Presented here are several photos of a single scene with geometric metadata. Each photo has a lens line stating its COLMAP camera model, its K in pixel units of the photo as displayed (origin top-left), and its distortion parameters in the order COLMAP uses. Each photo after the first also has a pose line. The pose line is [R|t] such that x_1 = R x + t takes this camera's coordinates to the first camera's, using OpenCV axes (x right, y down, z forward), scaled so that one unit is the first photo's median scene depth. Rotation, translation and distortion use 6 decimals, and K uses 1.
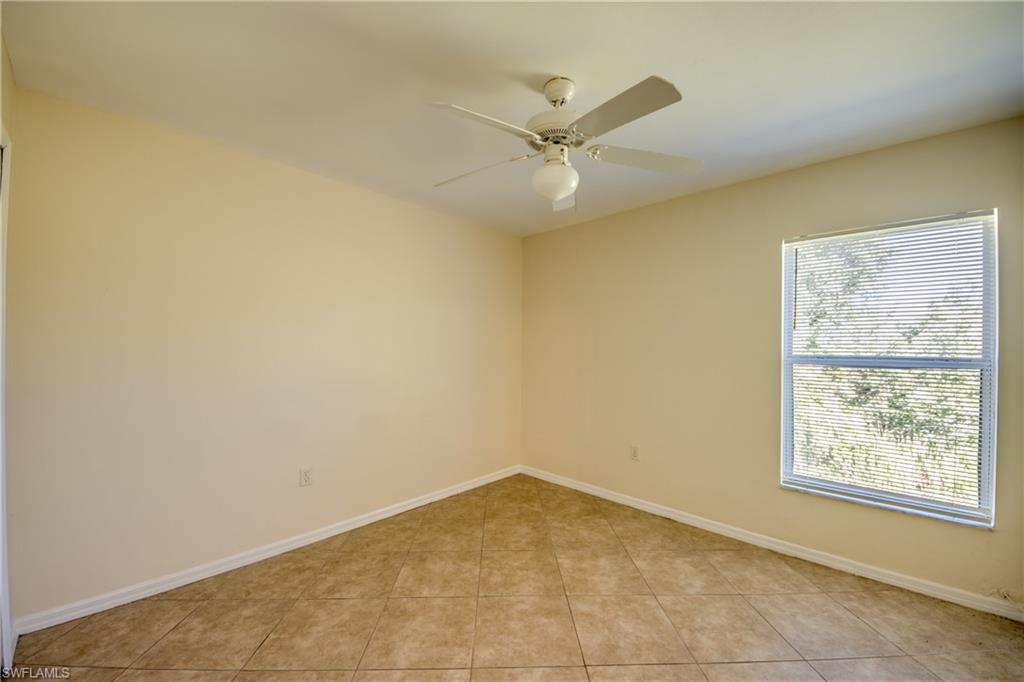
lens RADIAL K [[388.1, 0, 496.5], [0, 388.1, 326.4], [0, 0, 1]] dist [0.028871, -0.018971]
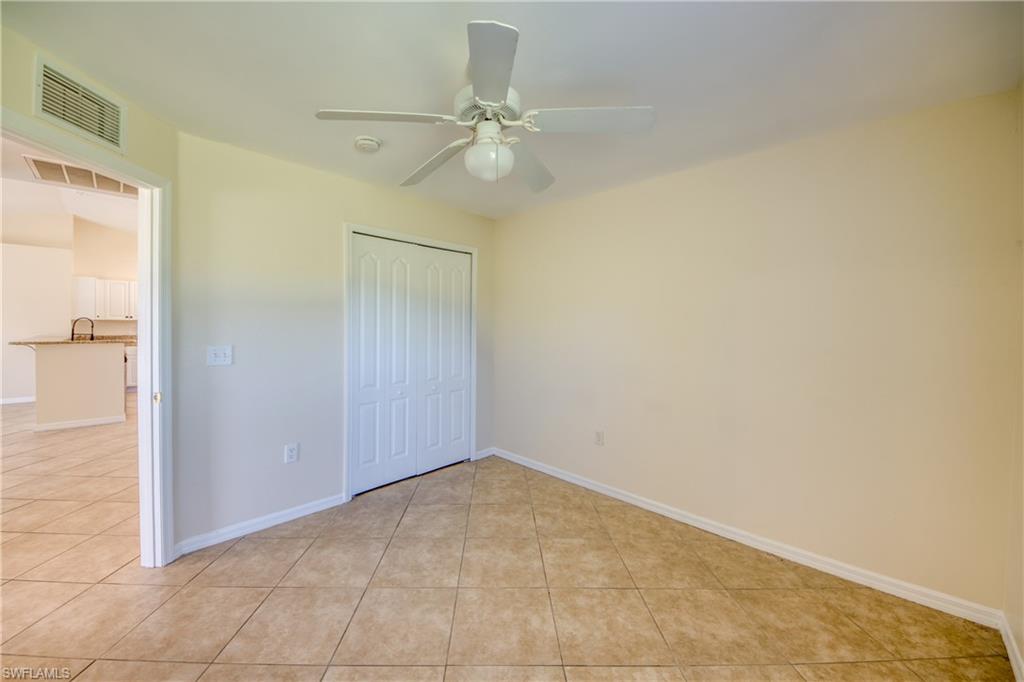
lens RADIAL K [[388.1, 0, 496.5], [0, 388.1, 326.4], [0, 0, 1]] dist [0.028871, -0.018971]
pose [[0.016566, 0.003070, -0.999858, 0.770716], [0.033610, 0.999428, 0.003626, 0.039873], [0.999298, -0.033666, 0.016453, 0.753373]]
